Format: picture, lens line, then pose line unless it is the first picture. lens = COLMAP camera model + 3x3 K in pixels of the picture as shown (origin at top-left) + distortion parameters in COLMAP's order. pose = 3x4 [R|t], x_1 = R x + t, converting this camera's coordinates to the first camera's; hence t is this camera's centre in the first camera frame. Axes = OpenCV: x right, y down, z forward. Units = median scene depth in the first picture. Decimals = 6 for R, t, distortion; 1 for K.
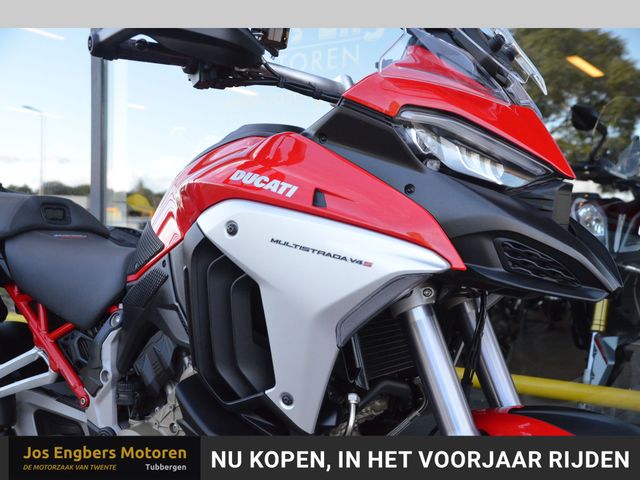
lens RADIAL K [[803.5, 0, 279.8], [0, 803.5, 240.6], [0, 0, 1]] dist [0.001797, 0.019977]
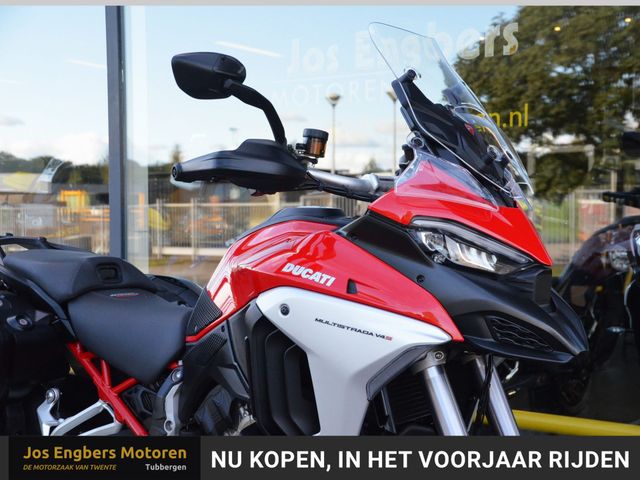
lens RADIAL K [[1157.3, 0, 320.0], [0, 1157.3, 240.0], [0, 0, 1]] dist [0.105363, 0.013518]
pose [[0.999820, -0.018340, 0.004789, -0.009434], [0.018250, 0.999667, 0.018265, -0.154040], [-0.005122, -0.018174, 0.999822, -0.823578]]
